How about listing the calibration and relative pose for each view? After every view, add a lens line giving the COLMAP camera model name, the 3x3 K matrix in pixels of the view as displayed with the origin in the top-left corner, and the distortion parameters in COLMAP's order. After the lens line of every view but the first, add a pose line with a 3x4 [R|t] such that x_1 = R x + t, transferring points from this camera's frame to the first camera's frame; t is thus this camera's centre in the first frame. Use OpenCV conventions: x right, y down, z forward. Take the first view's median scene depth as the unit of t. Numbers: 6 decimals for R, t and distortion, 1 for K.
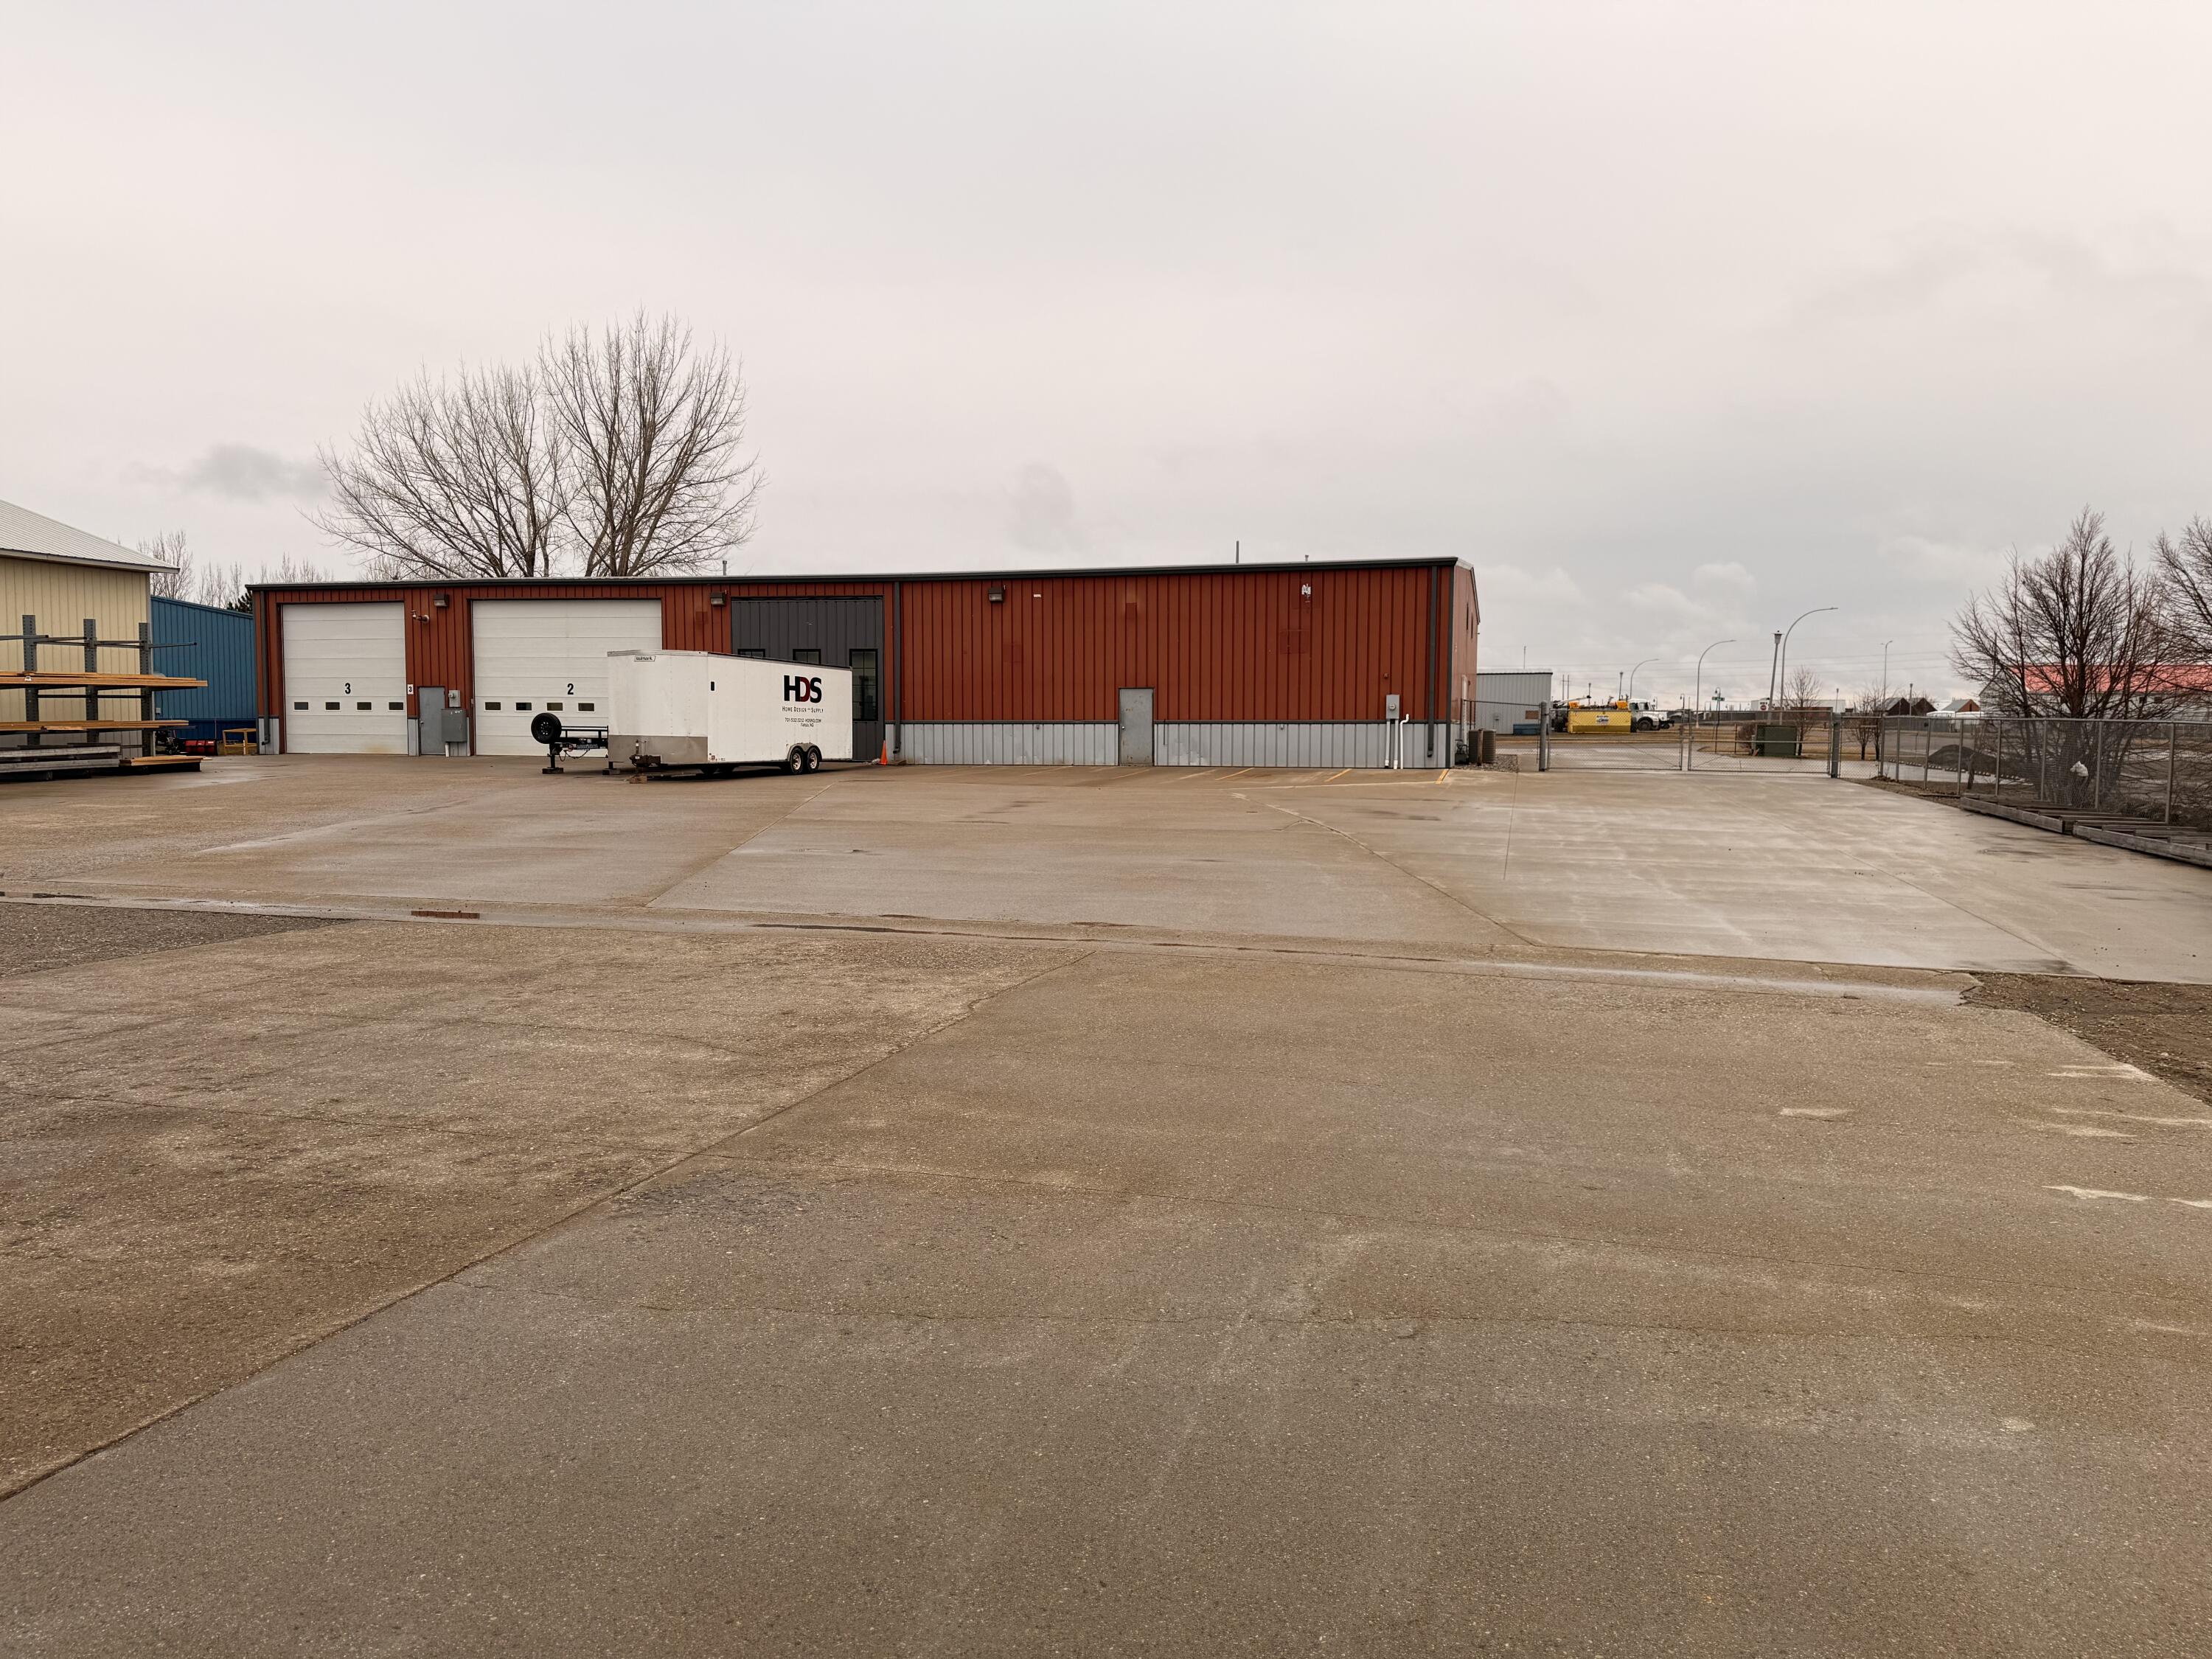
lens RADIAL K [[1547.1, 0, 1117.7], [0, 1547.1, 830.1], [0, 0, 1]] dist [0.035571, -0.054370]
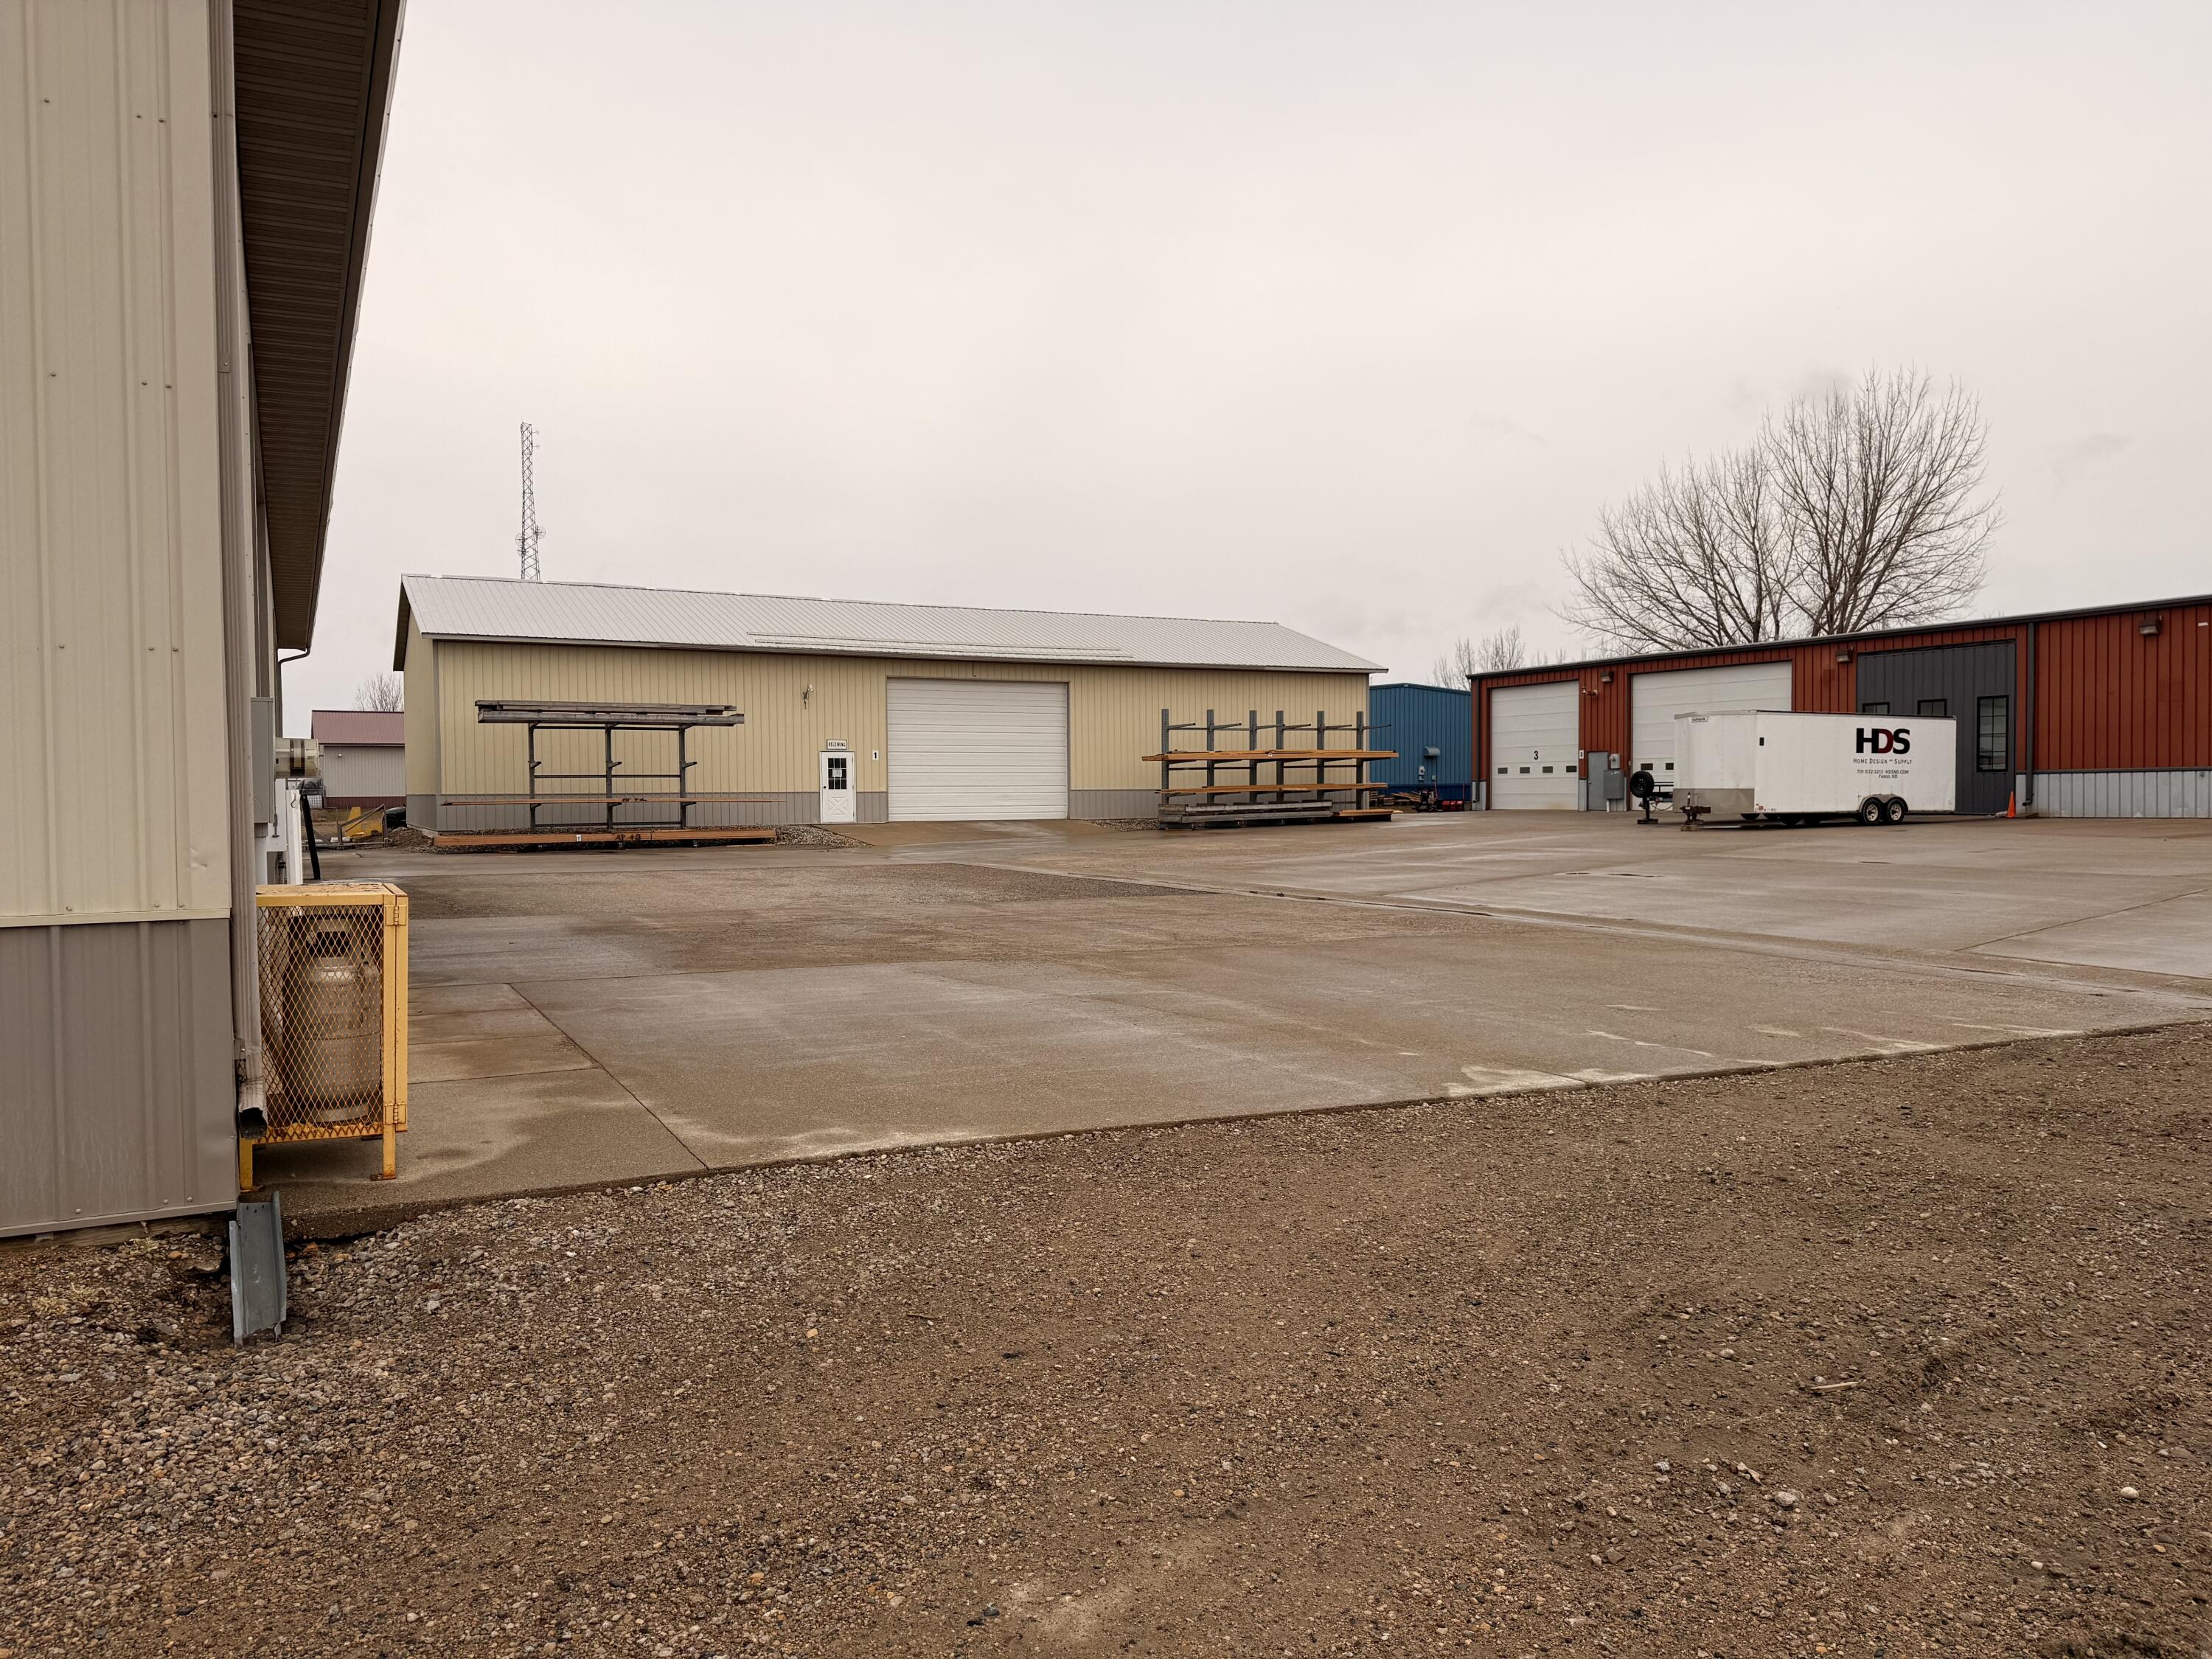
lens RADIAL K [[1547.1, 0, 1057.9], [0, 1547.1, 831.8], [0, 0, 1]] dist [0.035571, -0.054370]
pose [[0.650820, 0.007644, -0.759193, 0.198197], [-0.039079, 0.998961, -0.023442, 0.011752], [0.758225, 0.044925, 0.650443, -0.058800]]
